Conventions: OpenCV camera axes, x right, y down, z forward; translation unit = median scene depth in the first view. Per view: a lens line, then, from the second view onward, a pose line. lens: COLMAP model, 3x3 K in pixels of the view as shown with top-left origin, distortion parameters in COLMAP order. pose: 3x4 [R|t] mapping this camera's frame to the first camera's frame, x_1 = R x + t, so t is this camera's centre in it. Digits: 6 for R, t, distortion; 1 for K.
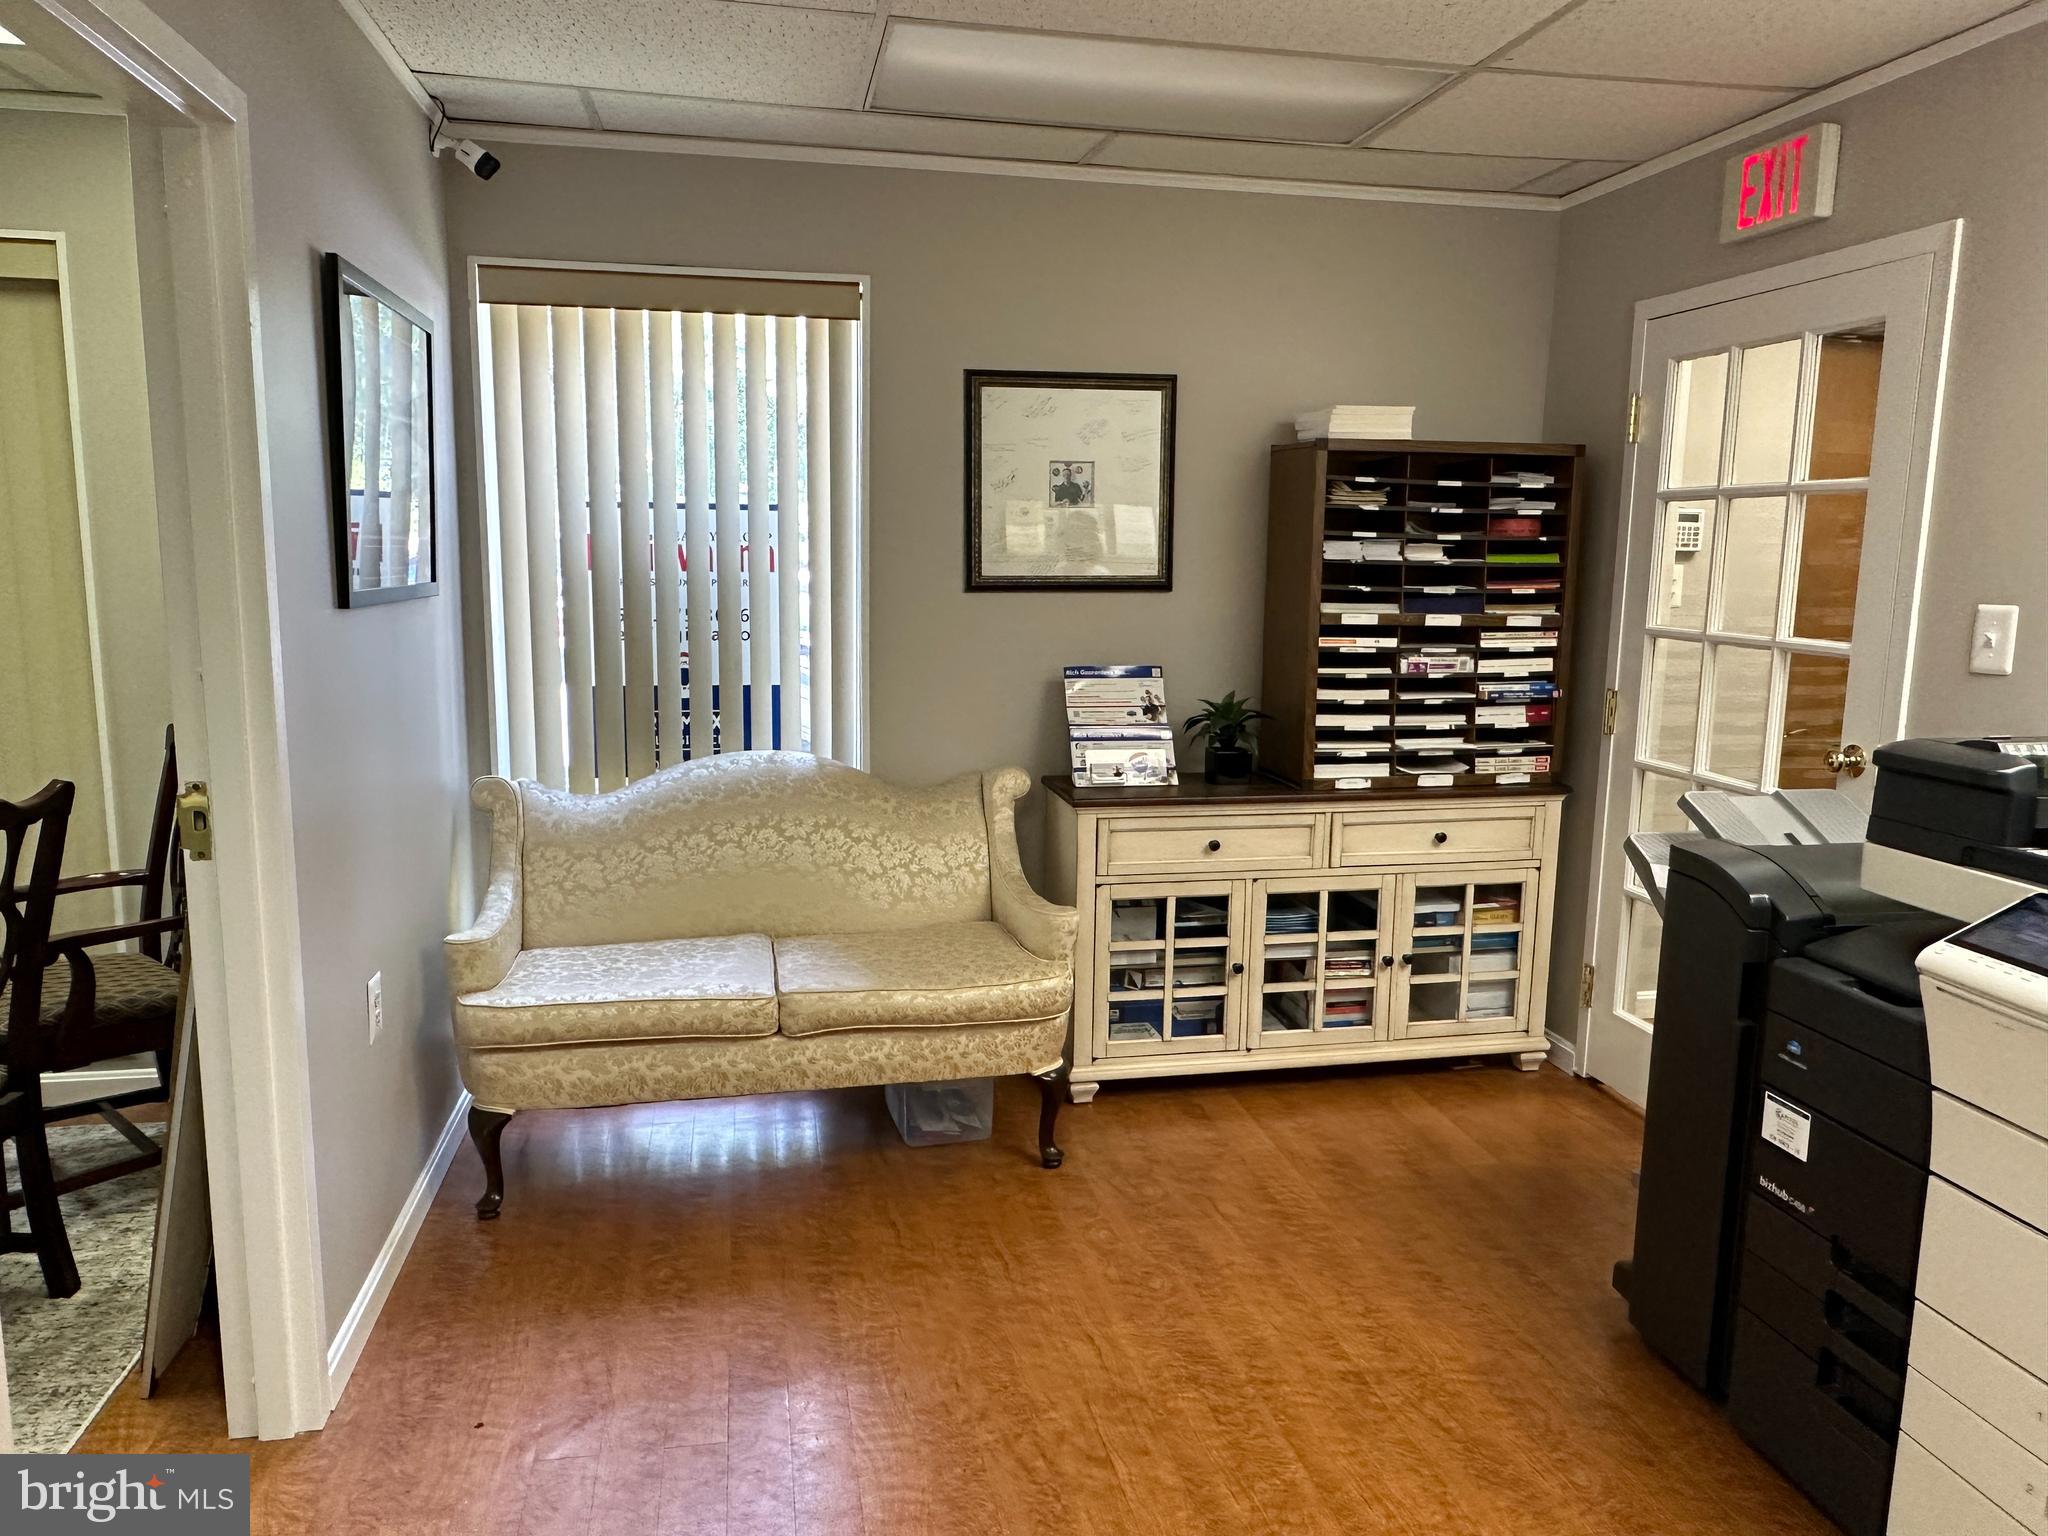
lens RADIAL K [[1445.9, 0, 1024.9], [0, 1445.9, 774.2], [0, 0, 1]] dist [0.054332, -0.062475]
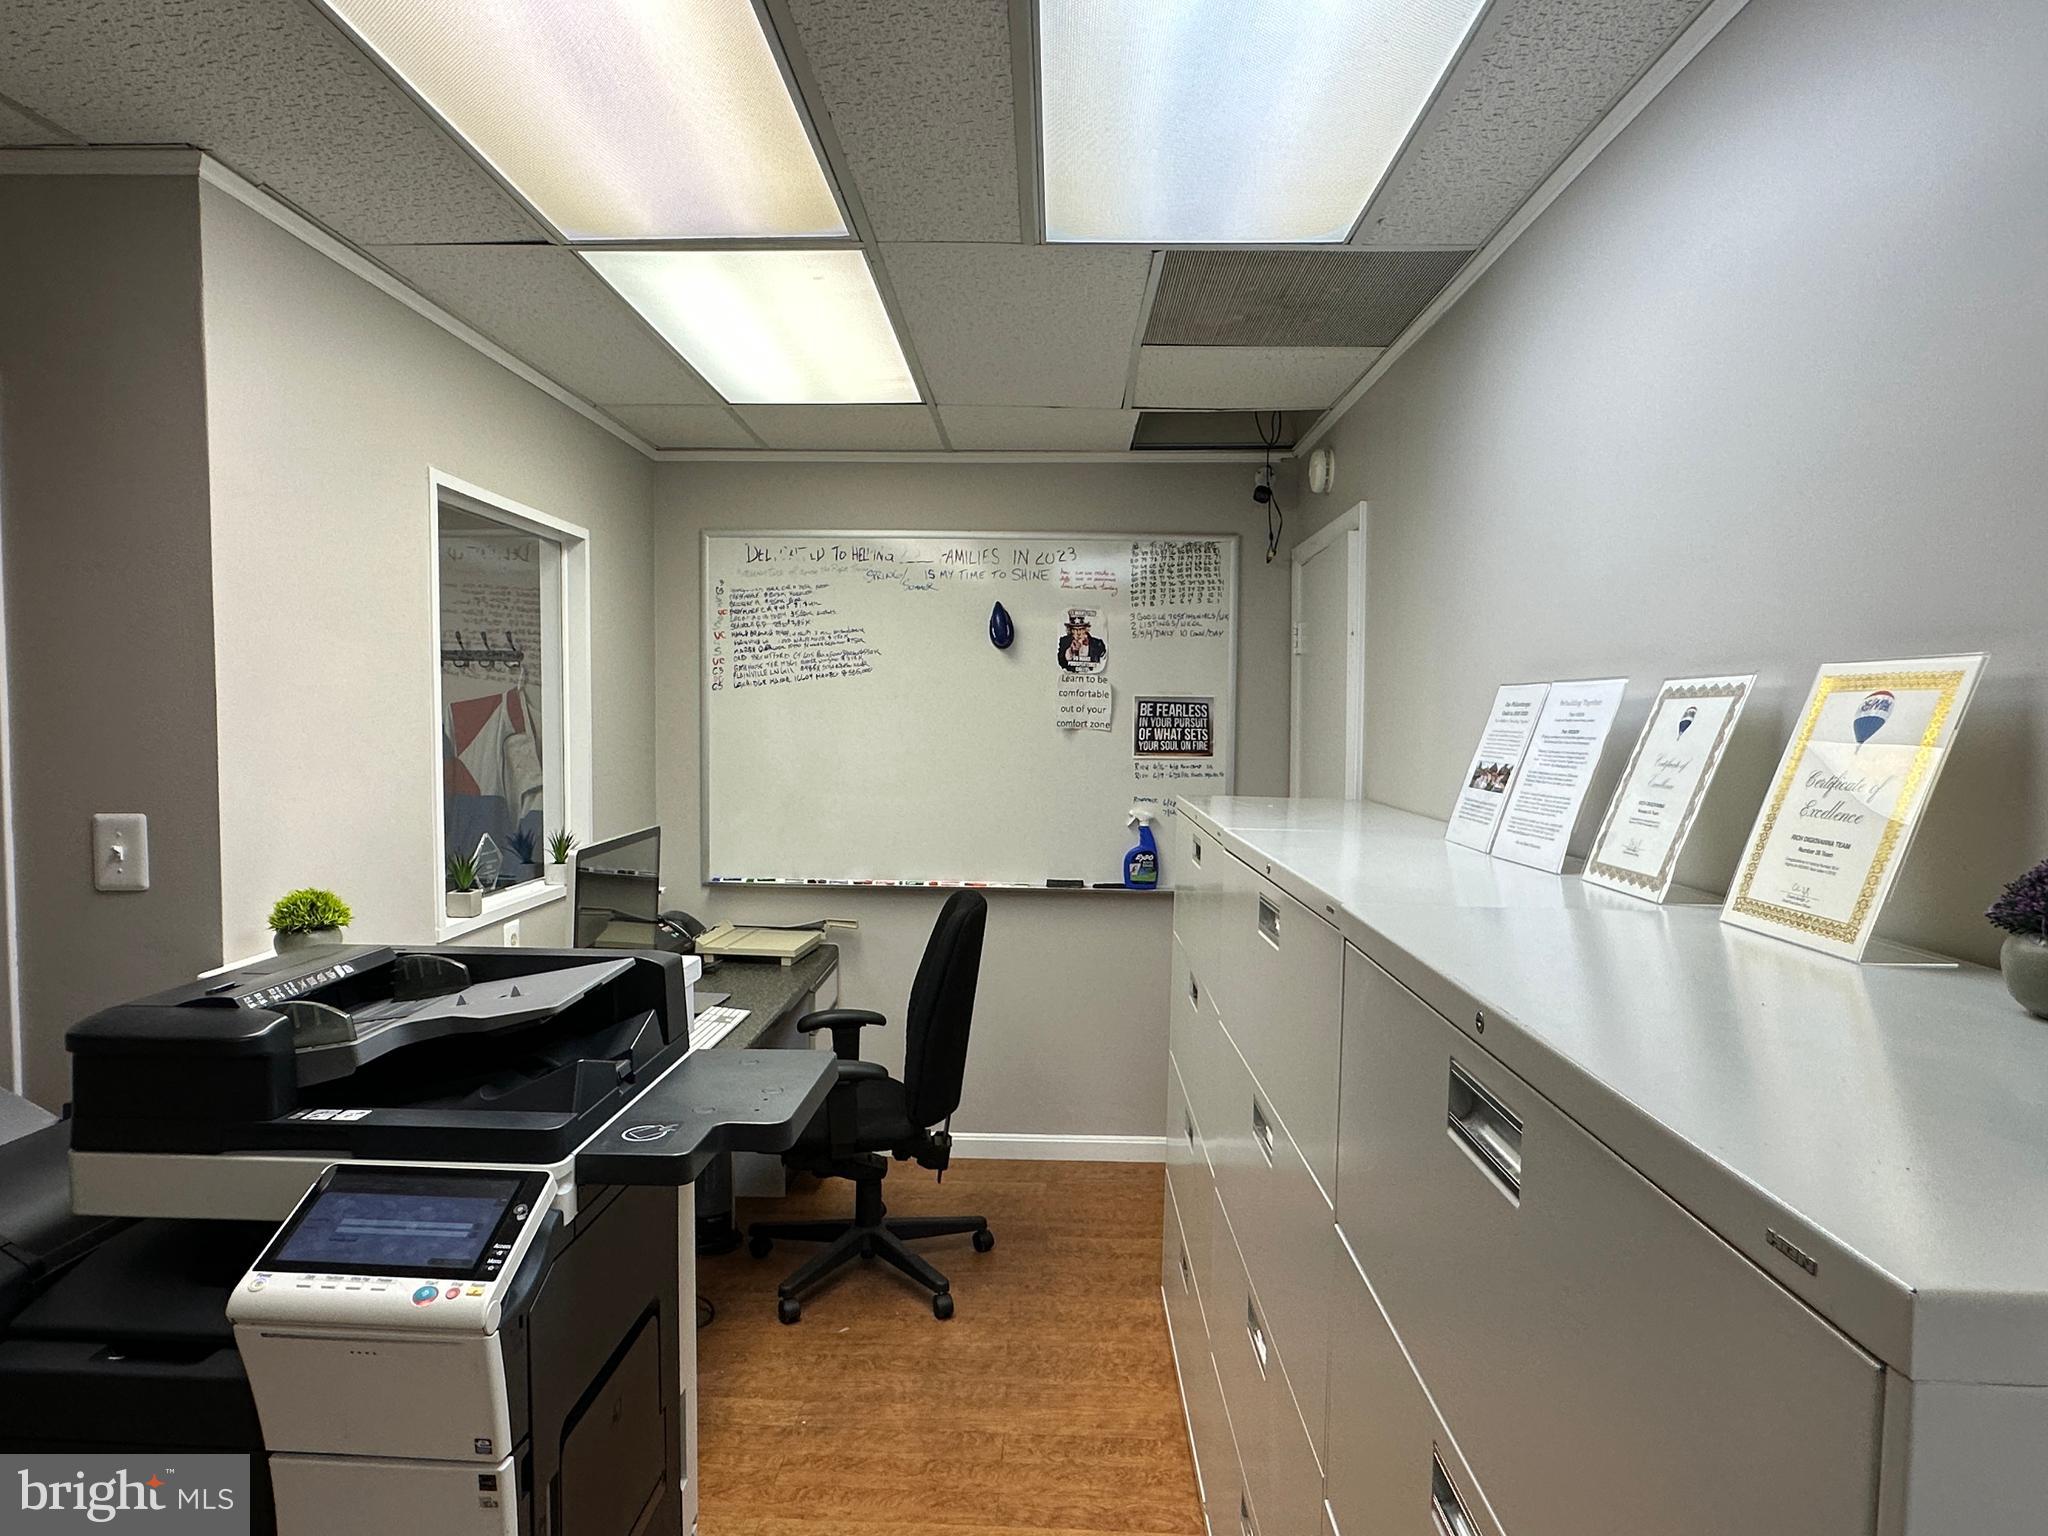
lens RADIAL K [[1227.4, 0, 1021.4], [0, 1227.4, 774.0], [0, 0, 1]] dist [0.017024, -0.005579]
pose [[0.231088, -0.070333, 0.970387, 0.073578], [0.145816, 0.988622, 0.036931, -0.106464], [-0.961944, 0.132964, 0.238714, 0.348880]]
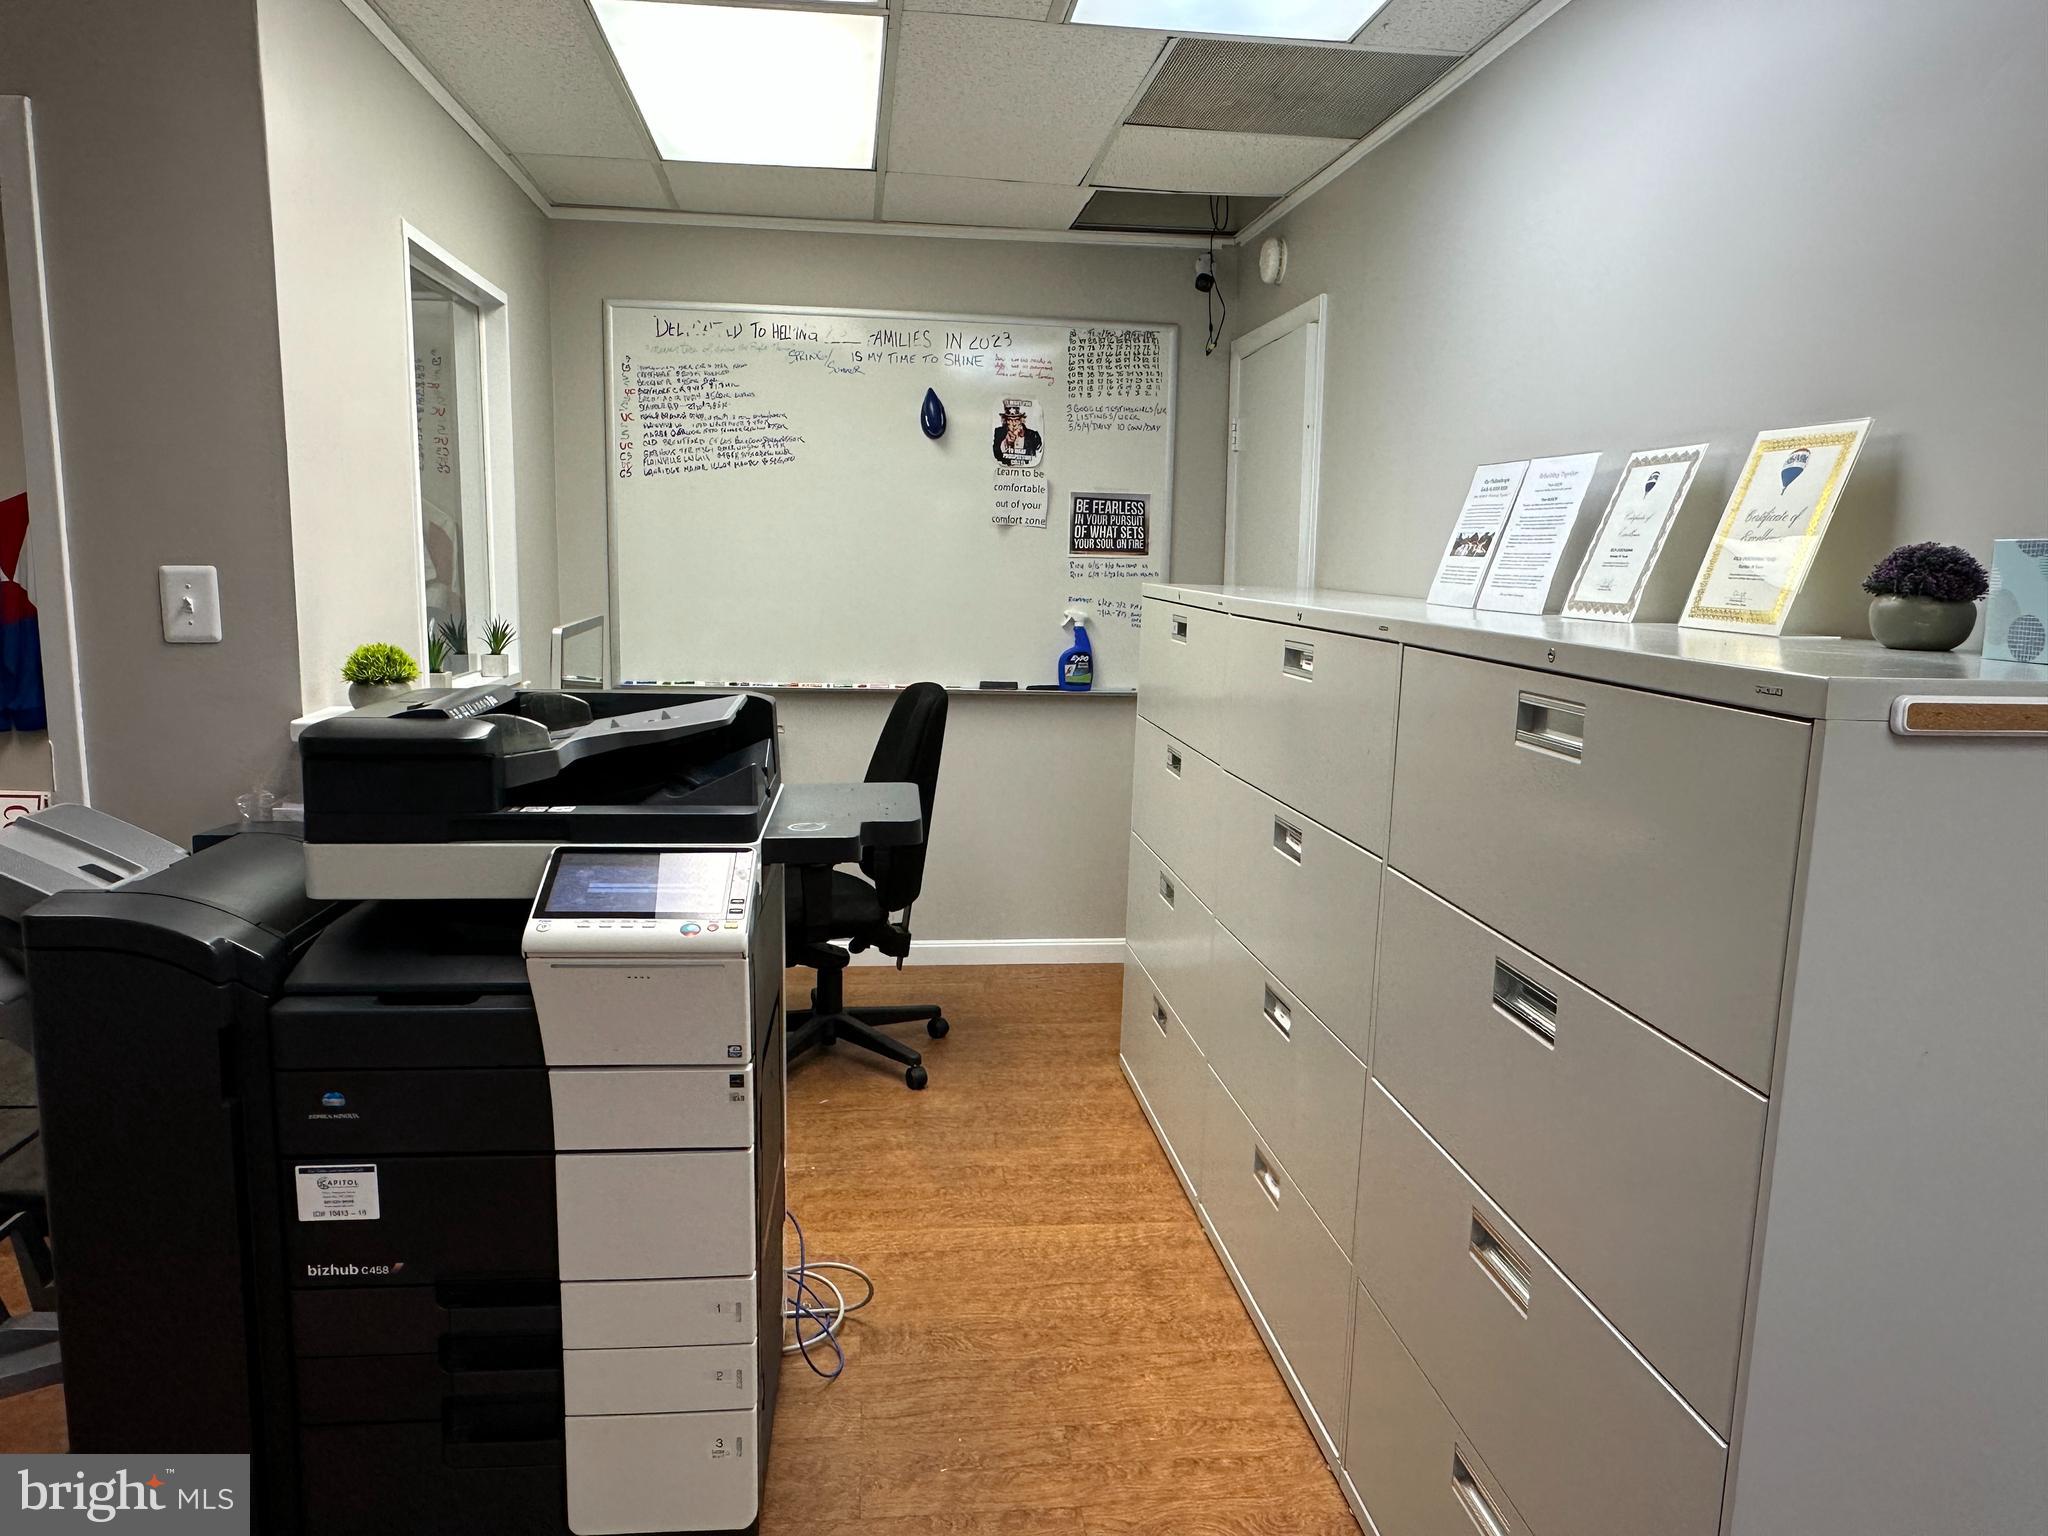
lens RADIAL K [[1445.9, 0, 1027.4], [0, 1445.9, 755.3], [0, 0, 1]] dist [0.054332, -0.062475]
pose [[0.084483, -0.165013, 0.982666, -0.240362], [0.134696, 0.979031, 0.152823, -0.084479], [-0.987279, 0.119450, 0.104939, 0.497937]]
